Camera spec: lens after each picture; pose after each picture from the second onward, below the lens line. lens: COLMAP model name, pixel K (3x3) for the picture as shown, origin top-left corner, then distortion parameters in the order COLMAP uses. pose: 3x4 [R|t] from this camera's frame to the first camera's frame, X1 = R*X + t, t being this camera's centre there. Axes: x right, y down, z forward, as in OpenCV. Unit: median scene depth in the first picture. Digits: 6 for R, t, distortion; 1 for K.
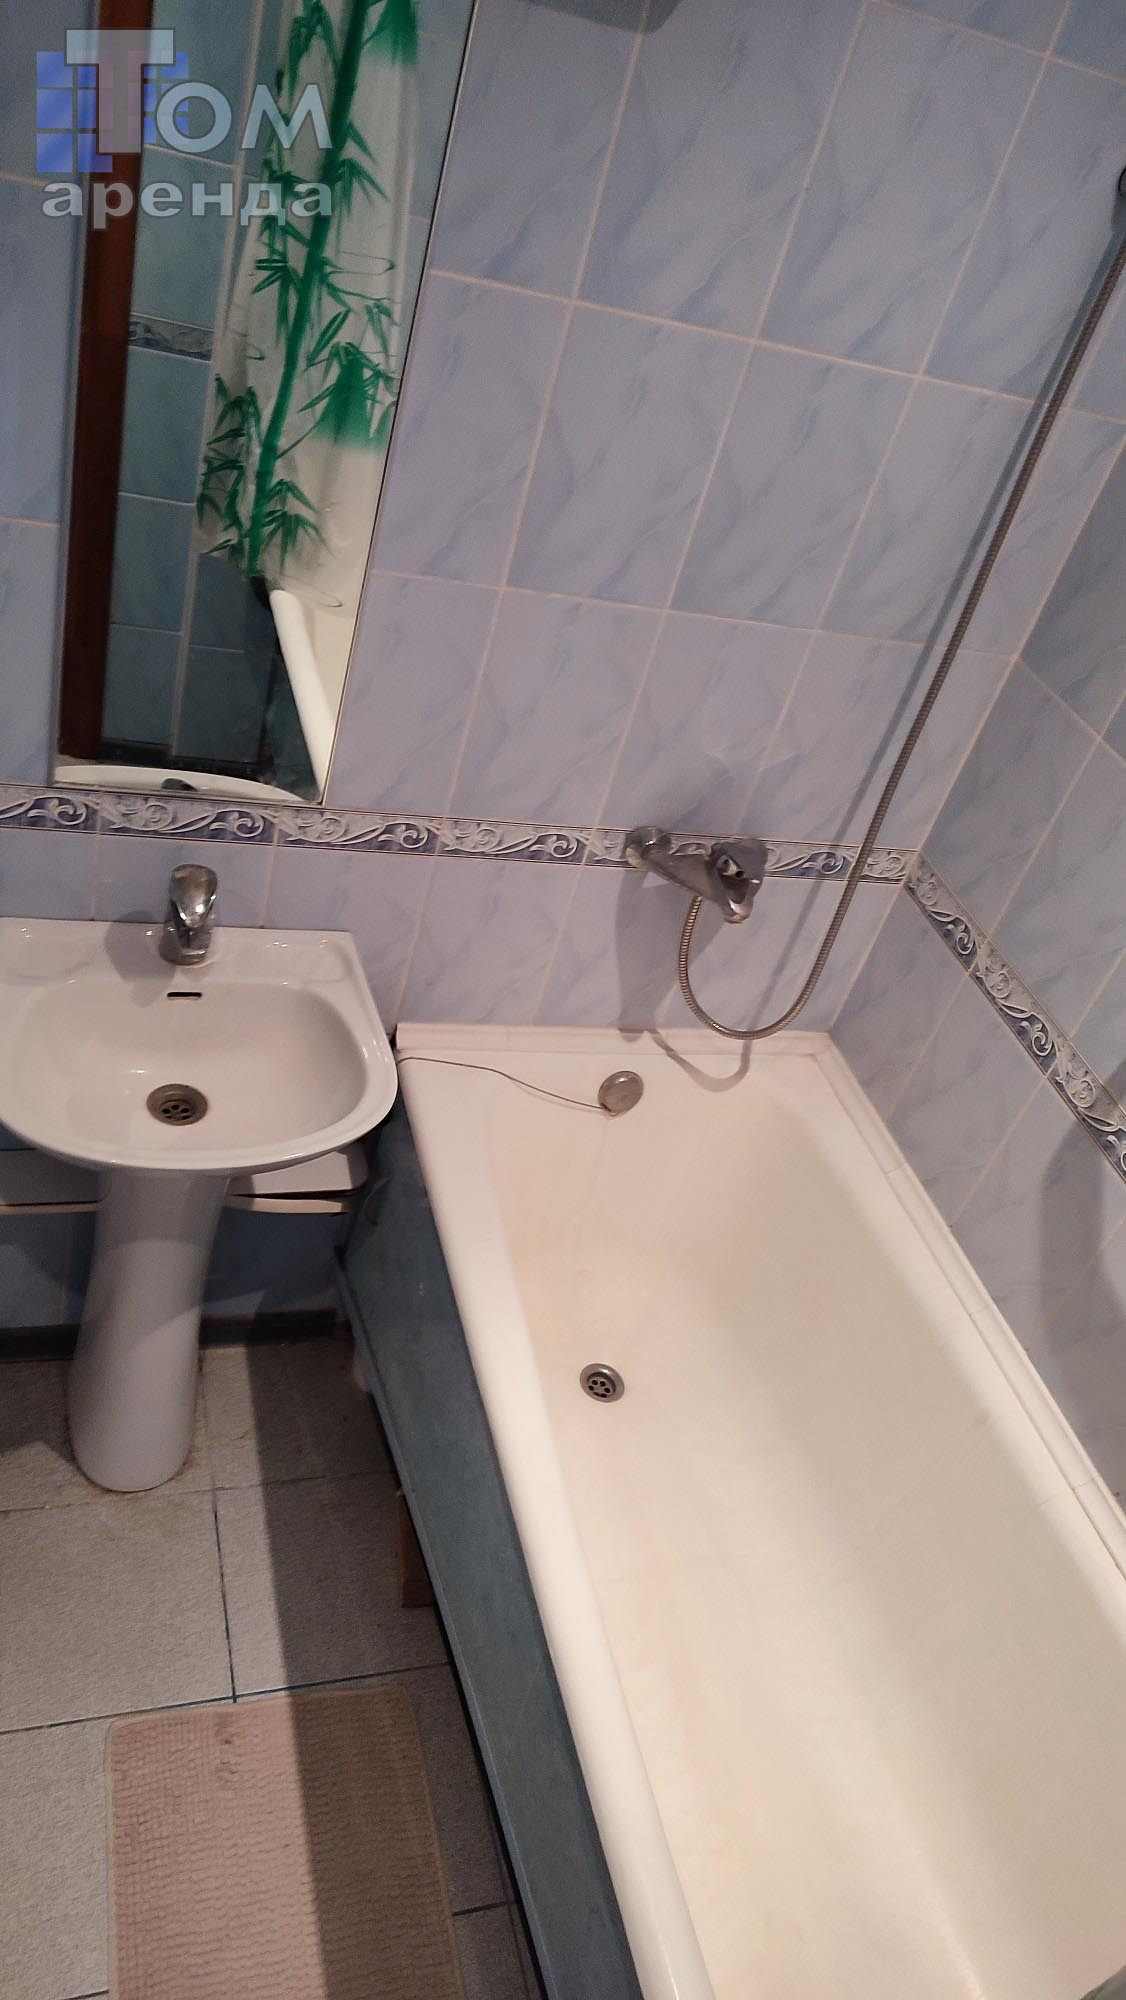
lens RADIAL K [[1422.9, 0, 563.0], [0, 1422.9, 1000.0], [0, 0, 1]] dist [0.033215, -0.044431]
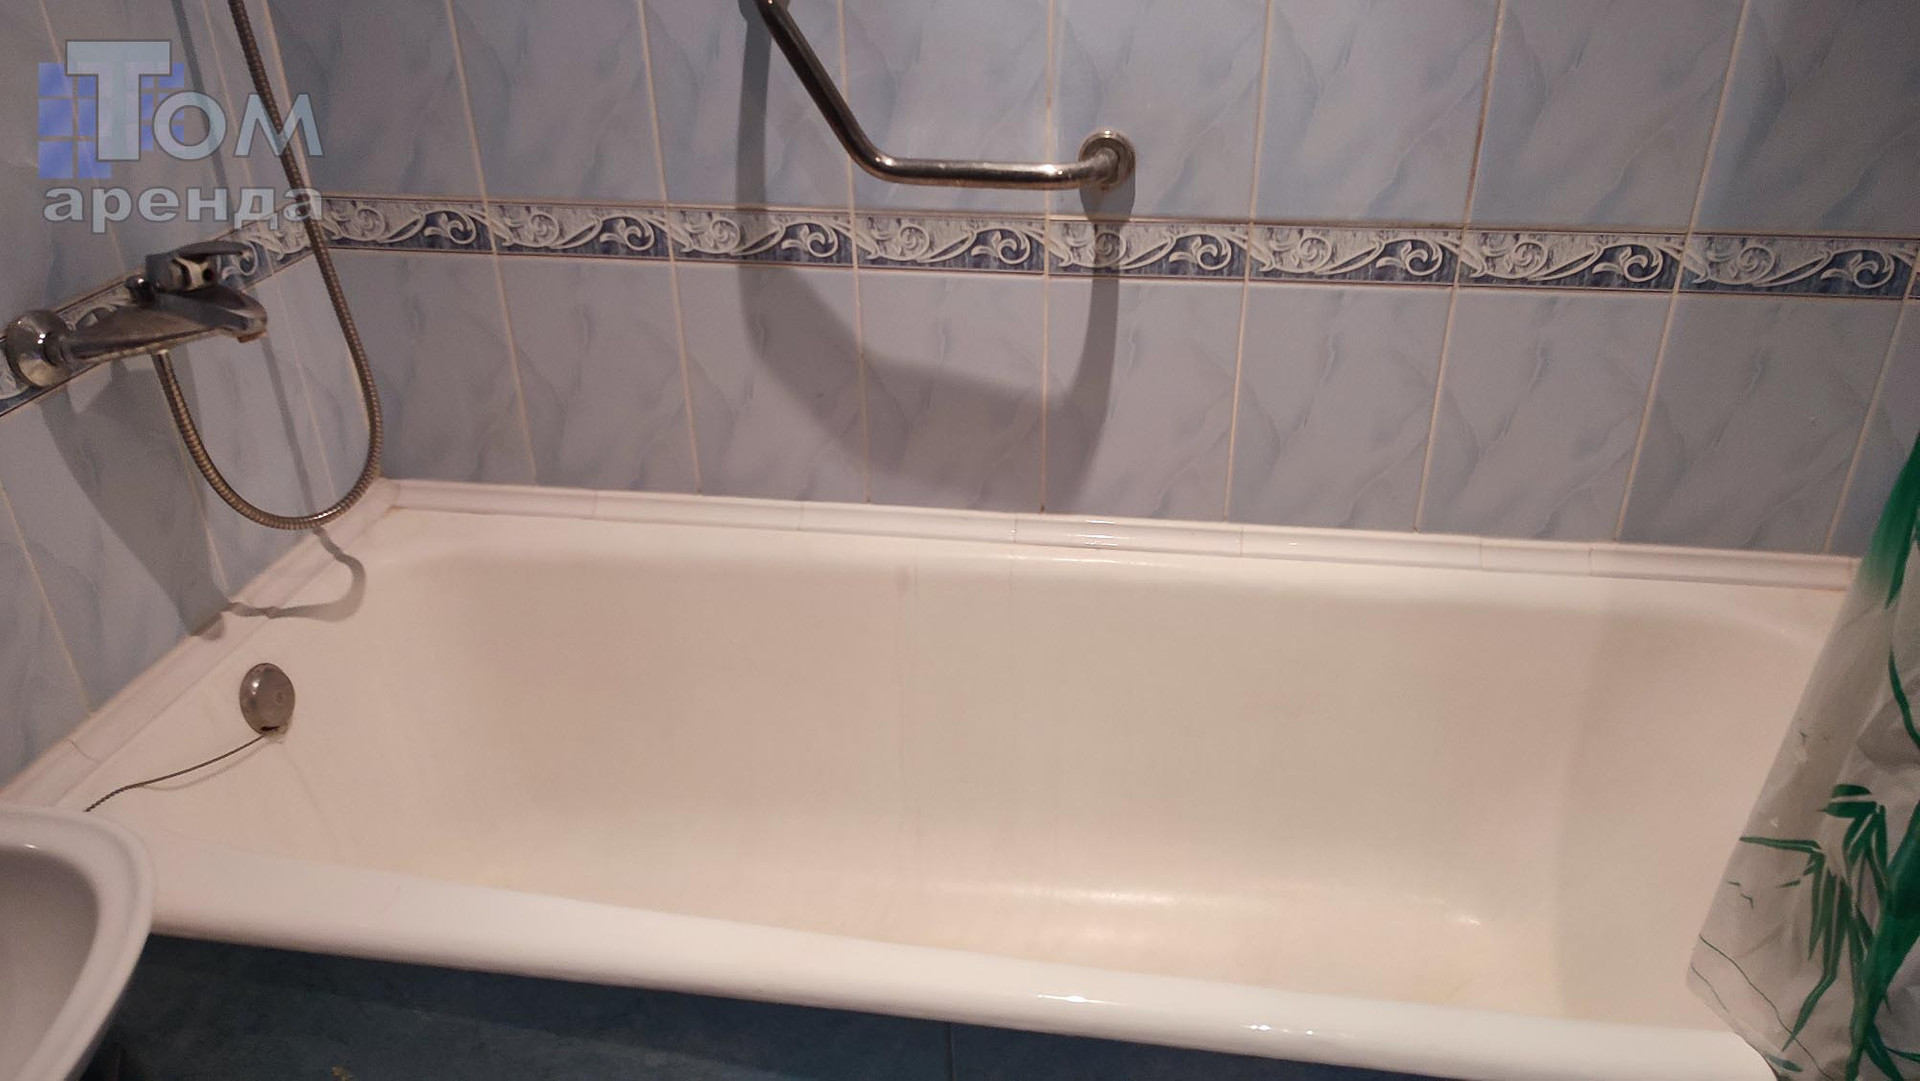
lens RADIAL K [[1389.4, 0, 979.2], [0, 1389.4, 534.5], [0, 0, 1]] dist [0.008884, 0.001542]
pose [[0.403712, -0.652031, 0.641773, -0.220143], [0.651923, 0.697179, 0.298225, 0.036518], [-0.641882, 0.297989, 0.706533, 0.305660]]
